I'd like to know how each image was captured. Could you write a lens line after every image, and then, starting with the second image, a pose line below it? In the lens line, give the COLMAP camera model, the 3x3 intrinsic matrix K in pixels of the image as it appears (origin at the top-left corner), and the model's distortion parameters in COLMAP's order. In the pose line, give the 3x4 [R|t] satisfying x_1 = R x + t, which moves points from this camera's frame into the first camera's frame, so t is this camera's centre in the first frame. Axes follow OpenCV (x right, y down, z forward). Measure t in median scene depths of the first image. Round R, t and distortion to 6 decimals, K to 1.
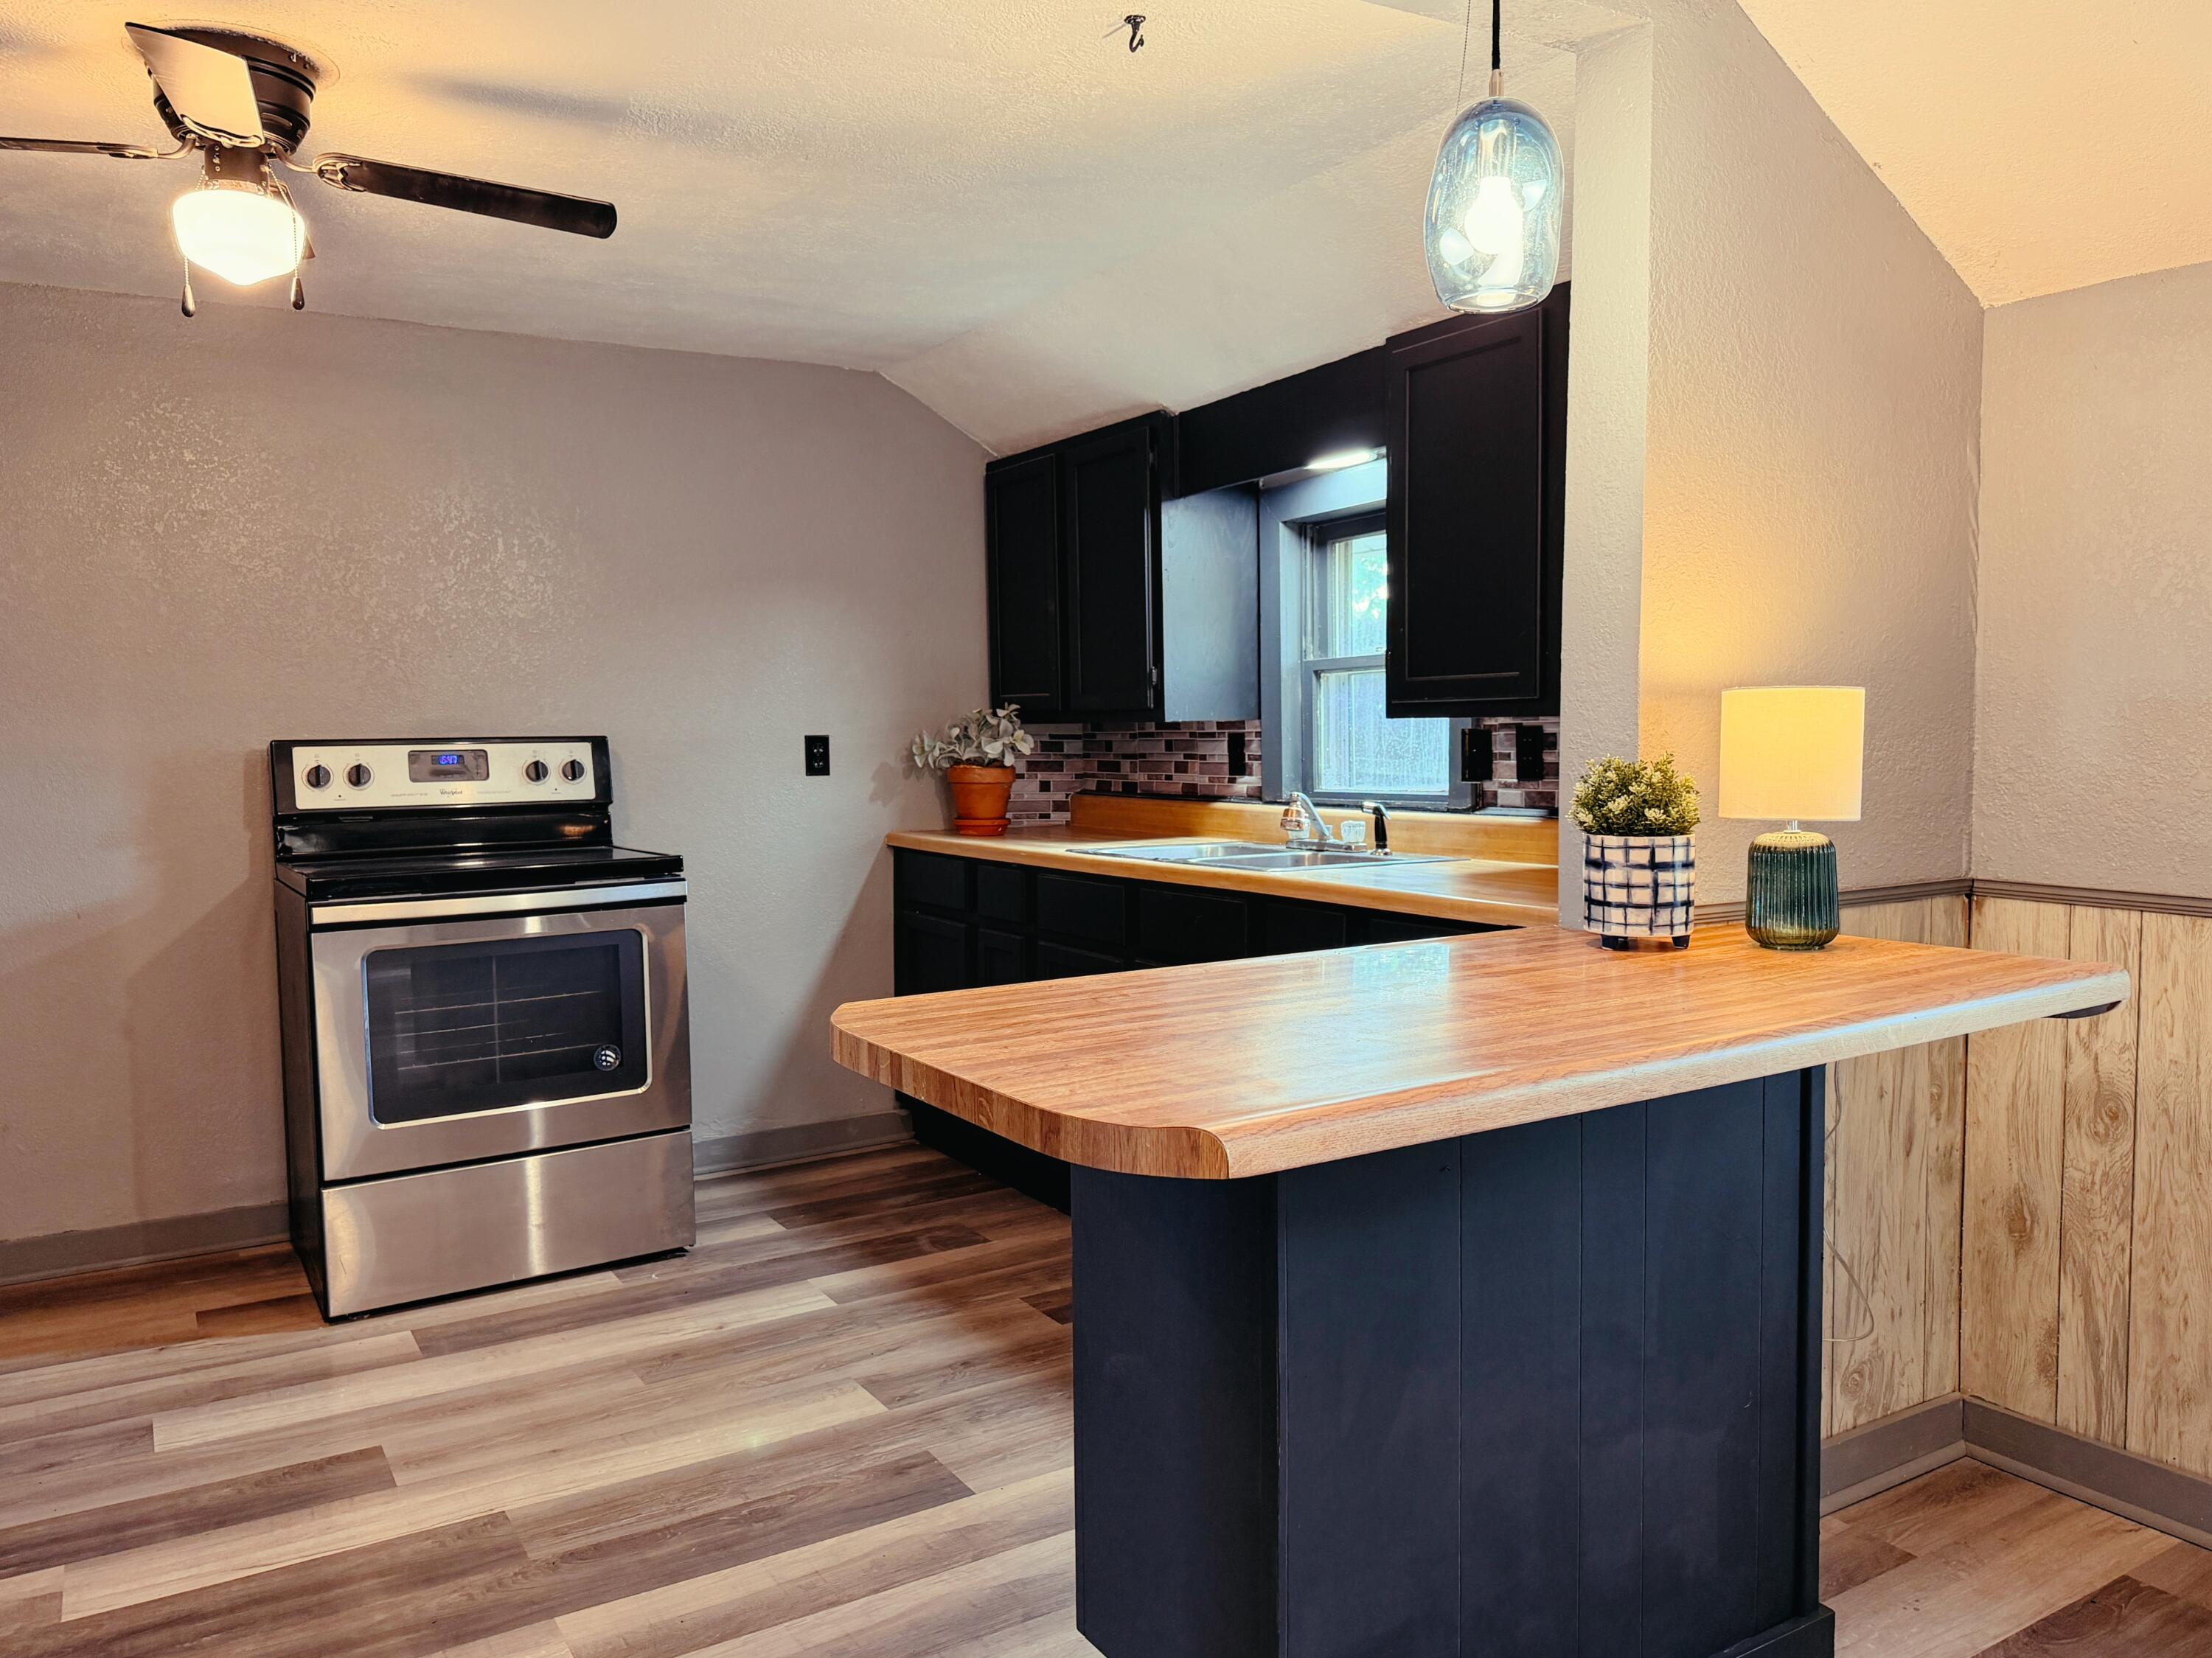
lens RADIAL K [[1628.4, 0, 1106.0], [0, 1628.4, 829.0], [0, 0, 1]] dist [0.059732, -0.000590]
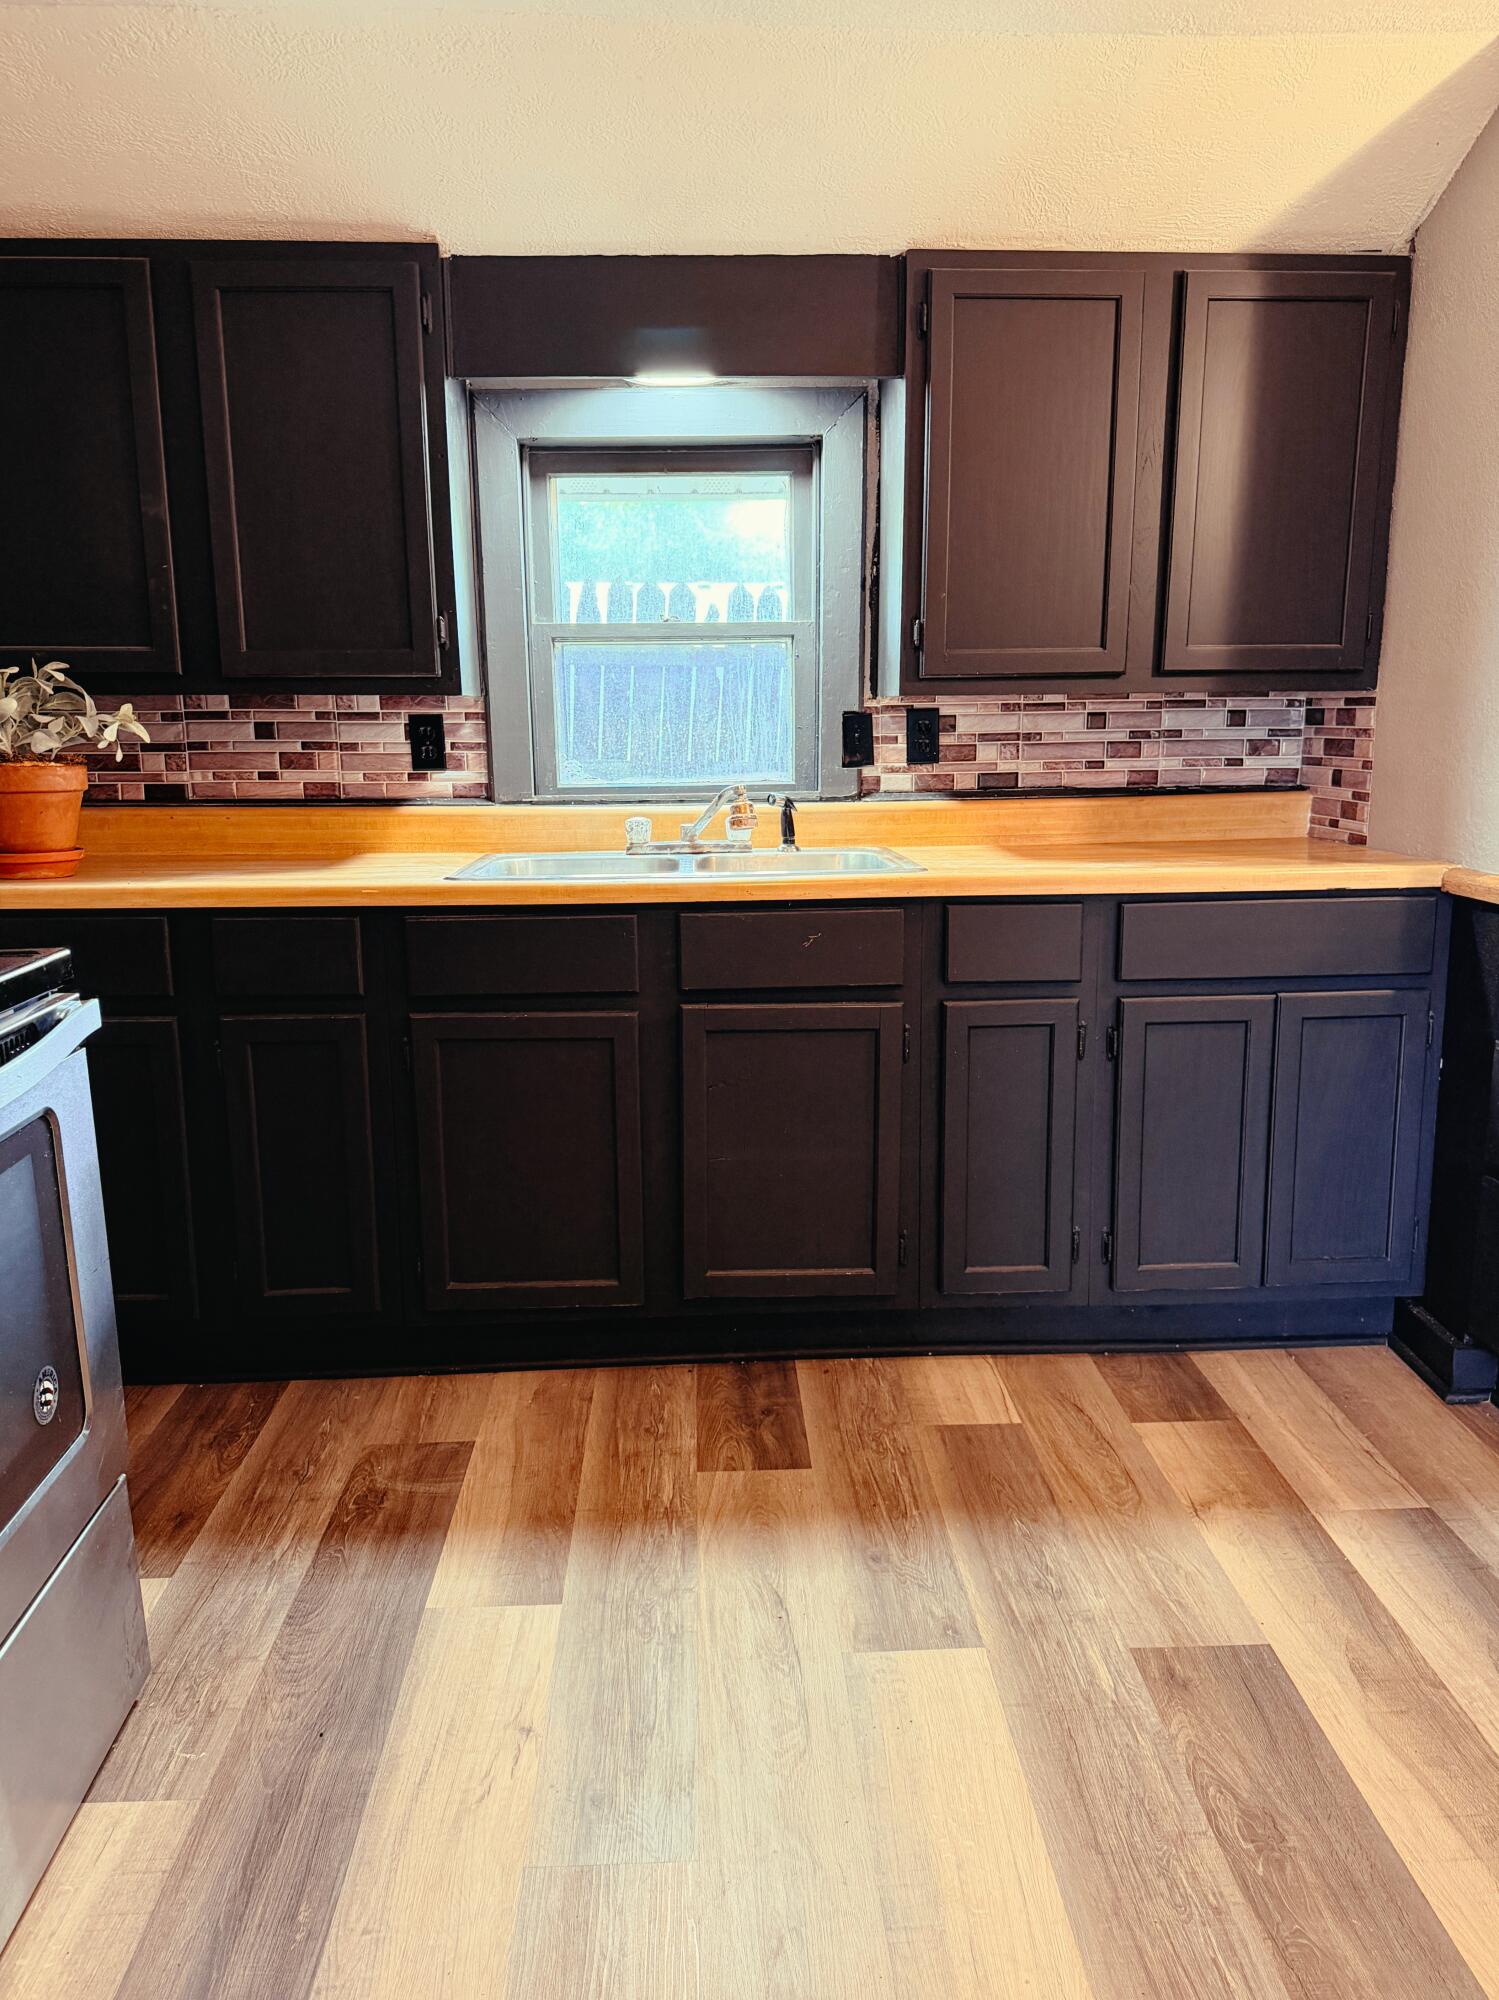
lens RADIAL K [[1456.9, 0, 753.4], [0, 1456.9, 1004.2], [0, 0, 1]] dist [0.060799, -0.052074]
pose [[0.475843, -0.157679, 0.865281, -0.555300], [0.052559, 0.987138, 0.150981, -0.023558], [-0.877958, -0.026365, 0.478010, 0.626579]]
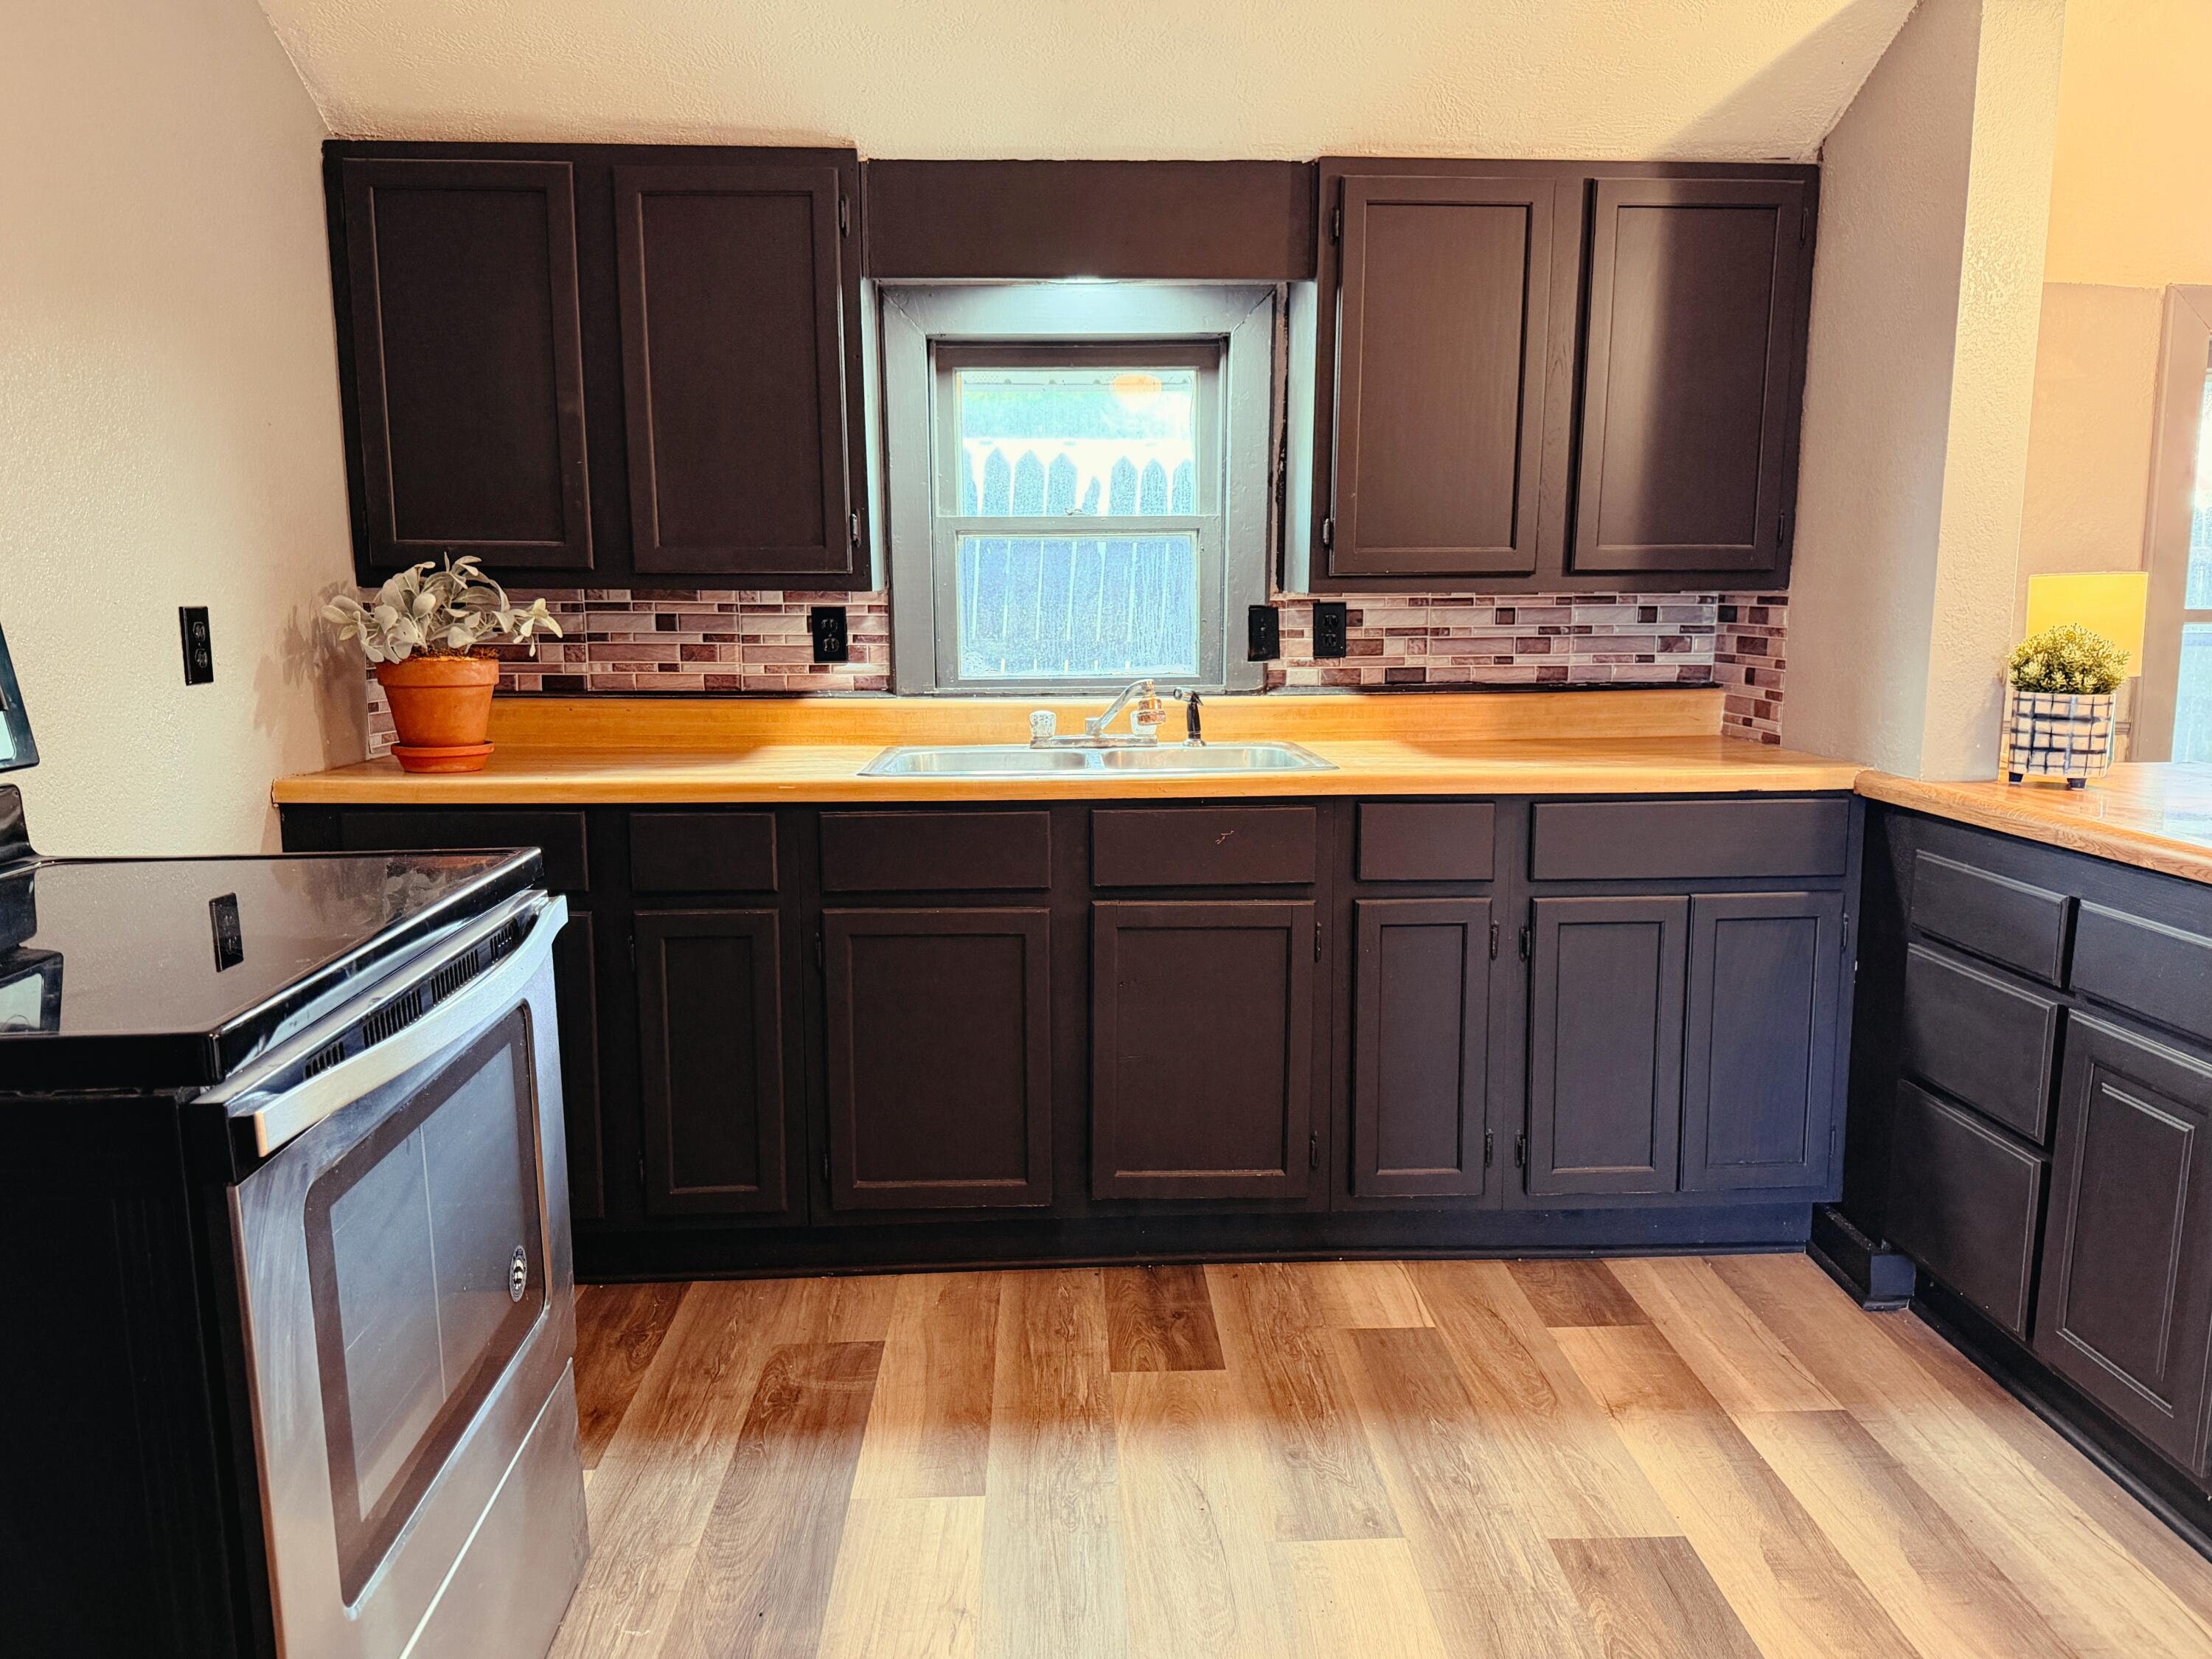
lens RADIAL K [[1629.9, 0, 1115.5], [0, 1629.9, 837.6], [0, 0, 1]] dist [0.084146, -0.075052]
pose [[0.475019, -0.123439, 0.871275, -0.638952], [0.046341, 0.992248, 0.115313, -0.039812], [-0.878754, -0.014400, 0.477057, 0.608963]]
